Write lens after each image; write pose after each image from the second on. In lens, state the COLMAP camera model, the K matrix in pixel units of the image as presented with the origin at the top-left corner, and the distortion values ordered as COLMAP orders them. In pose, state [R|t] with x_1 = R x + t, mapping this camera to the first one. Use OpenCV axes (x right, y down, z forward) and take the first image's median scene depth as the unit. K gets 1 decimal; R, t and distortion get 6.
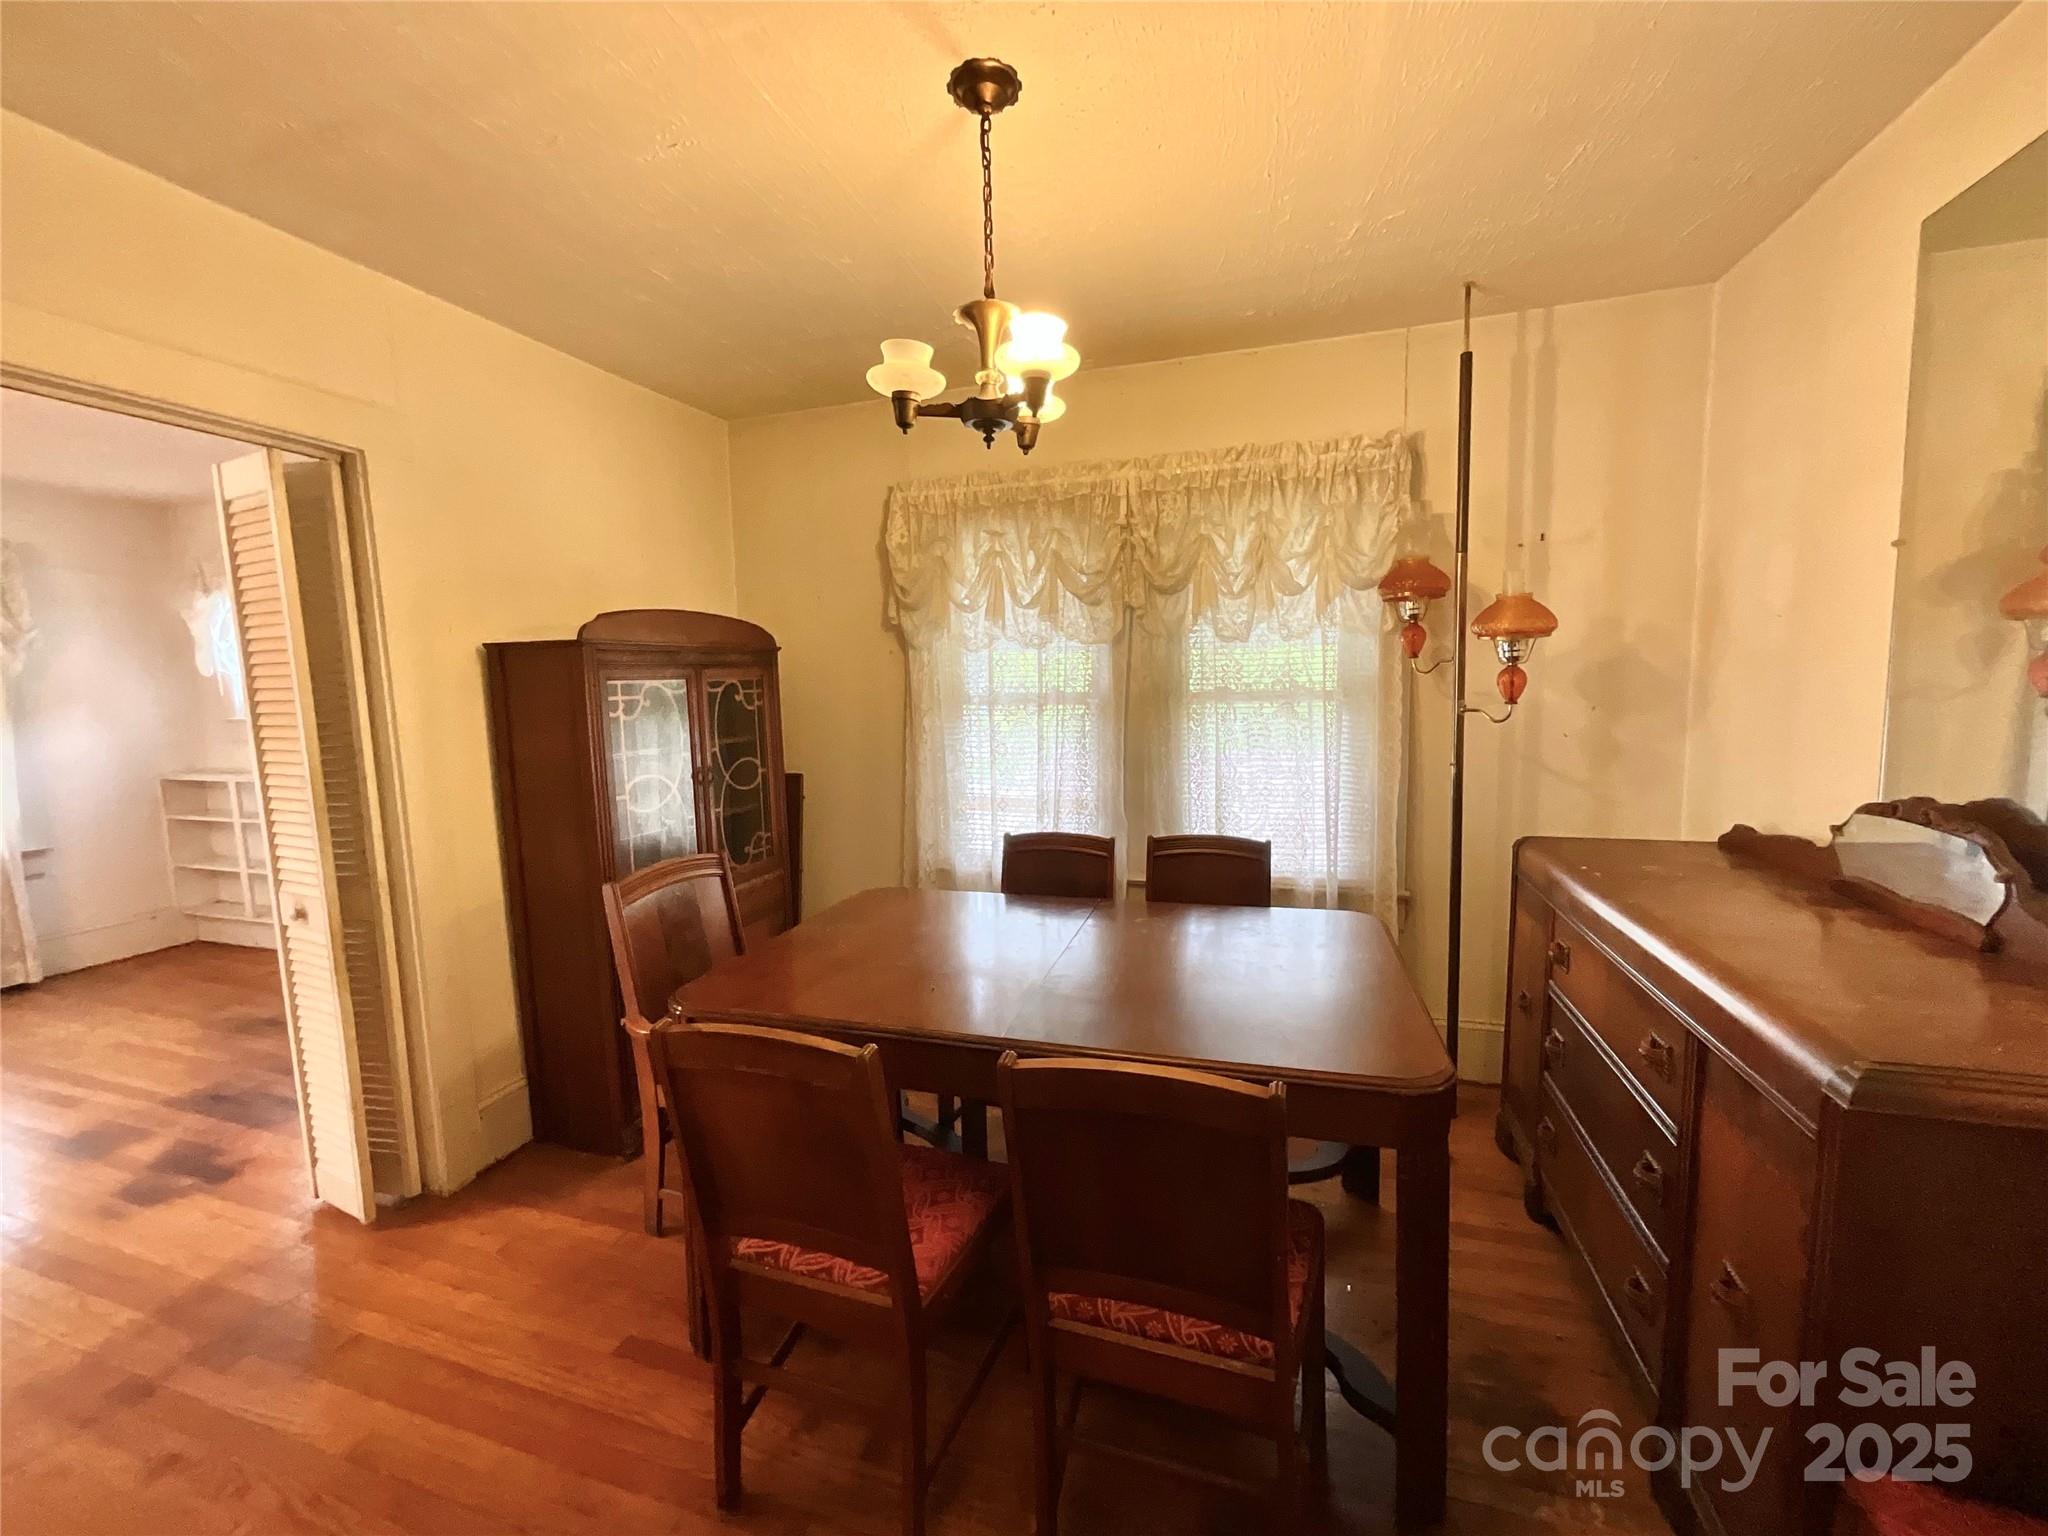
lens RADIAL K [[831.2, 0, 1030.3], [0, 831.2, 776.1], [0, 0, 1]] dist [-0.002233, 0.000329]
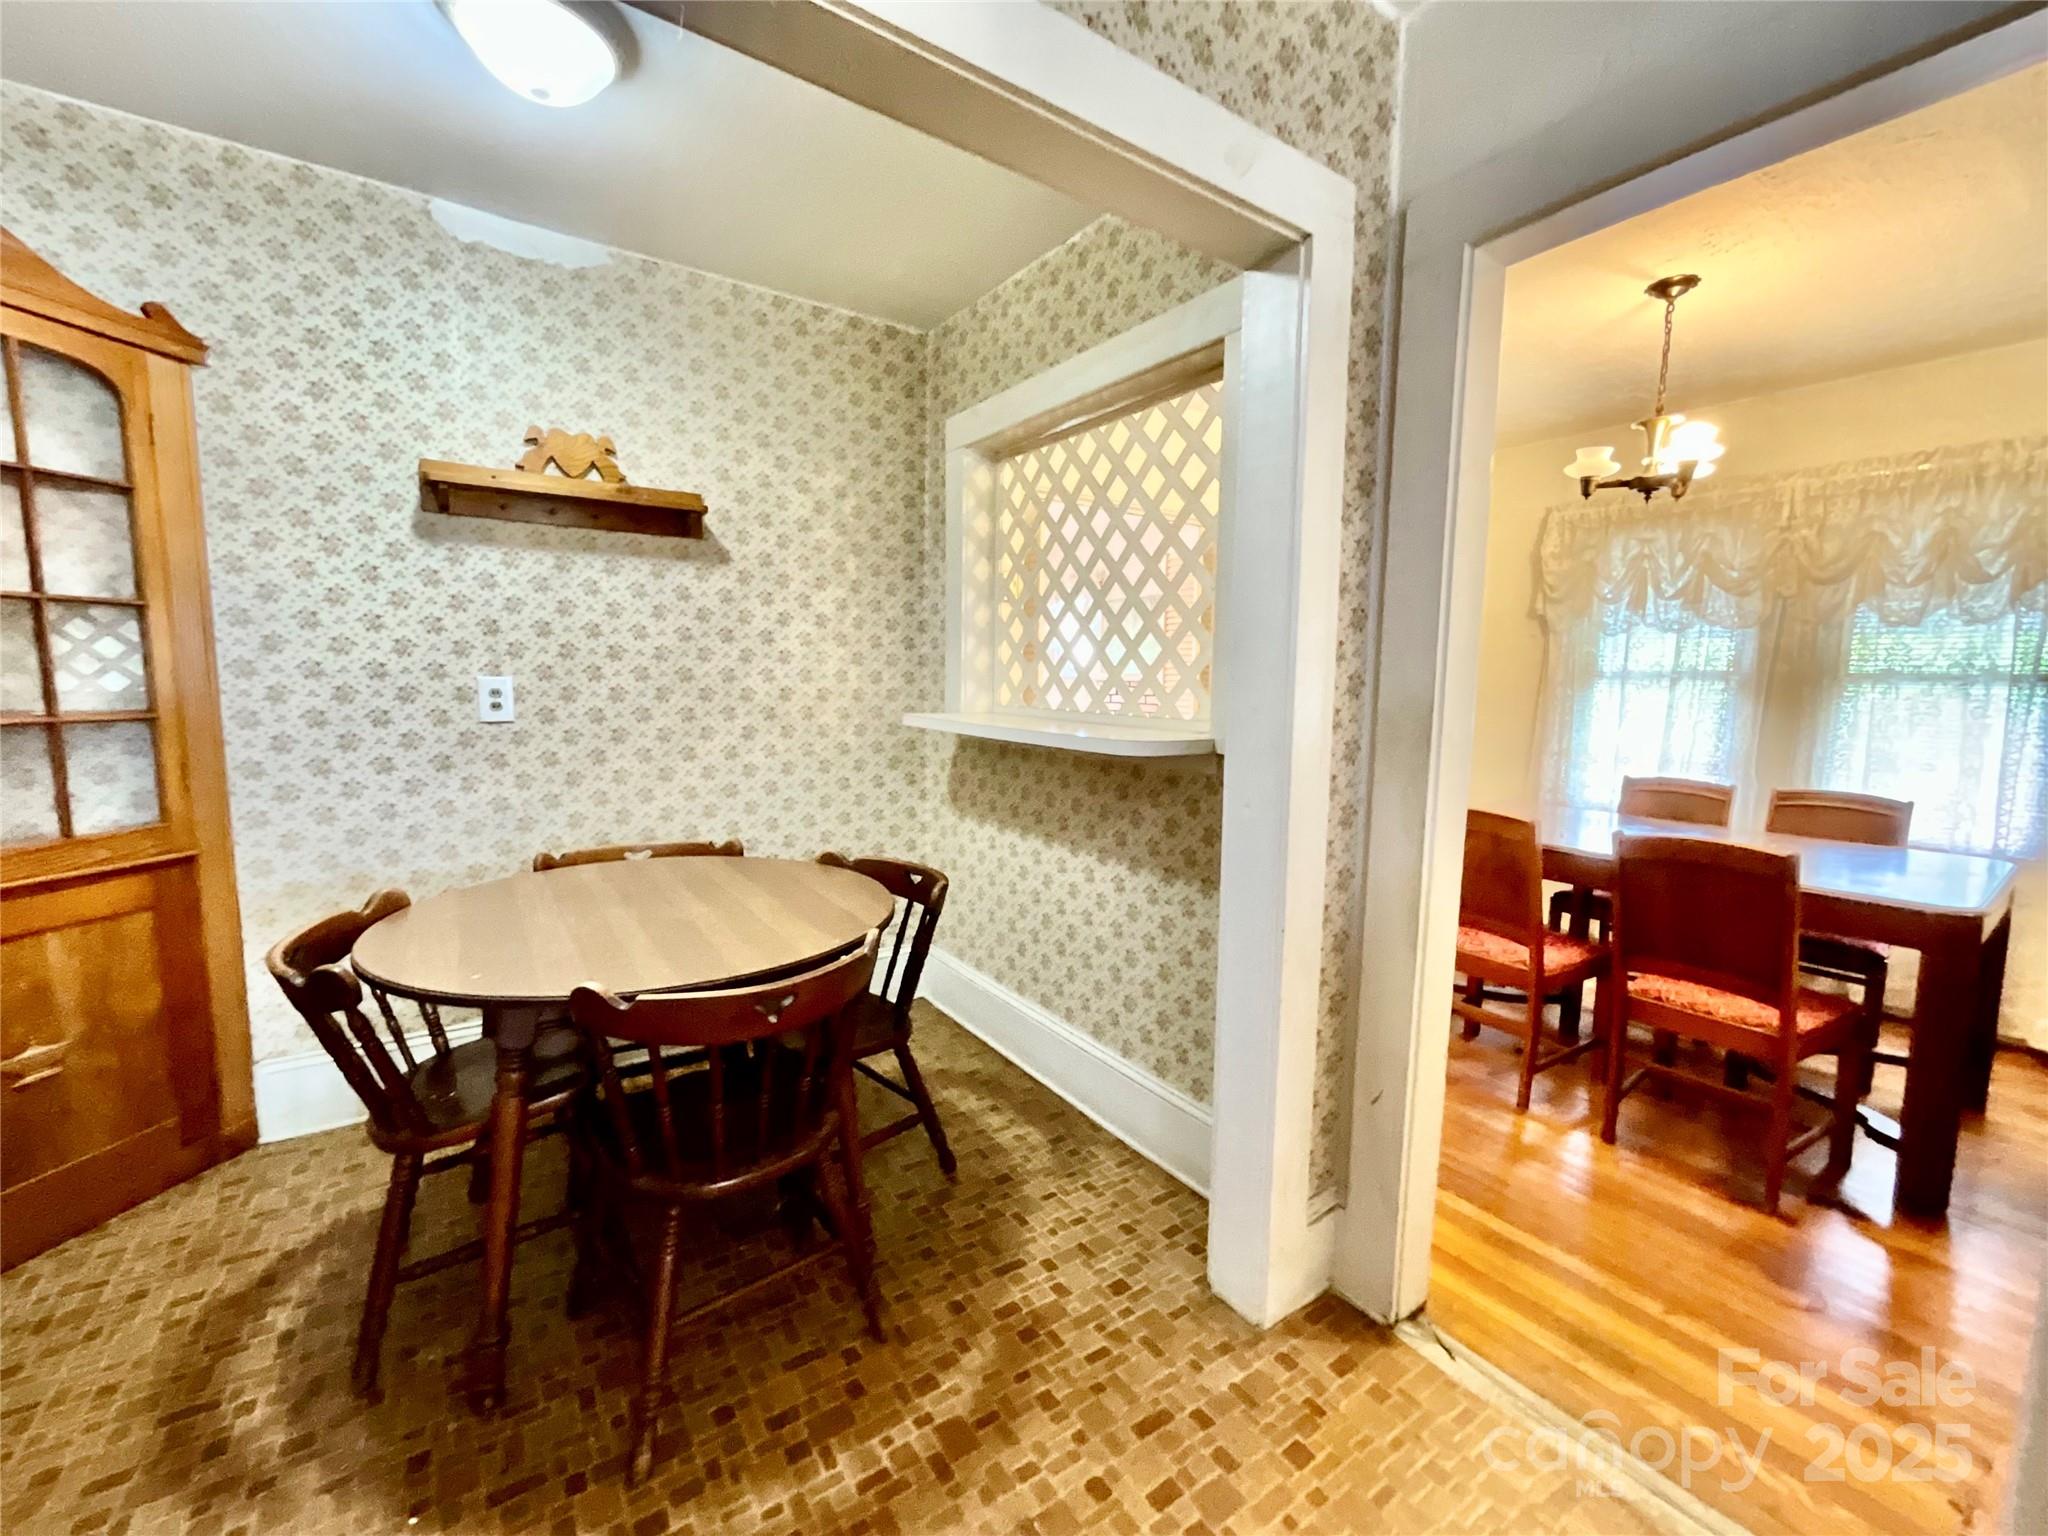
lens RADIAL K [[831.2, 0, 1017.5], [0, 831.2, 768.2], [0, 0, 1]] dist [-0.002233, 0.000329]
pose [[0.783671, 0.103483, -0.612496, 0.019022], [-0.104645, 0.993927, 0.034037, 0.111617], [0.612299, 0.037421, 0.789740, -0.588276]]
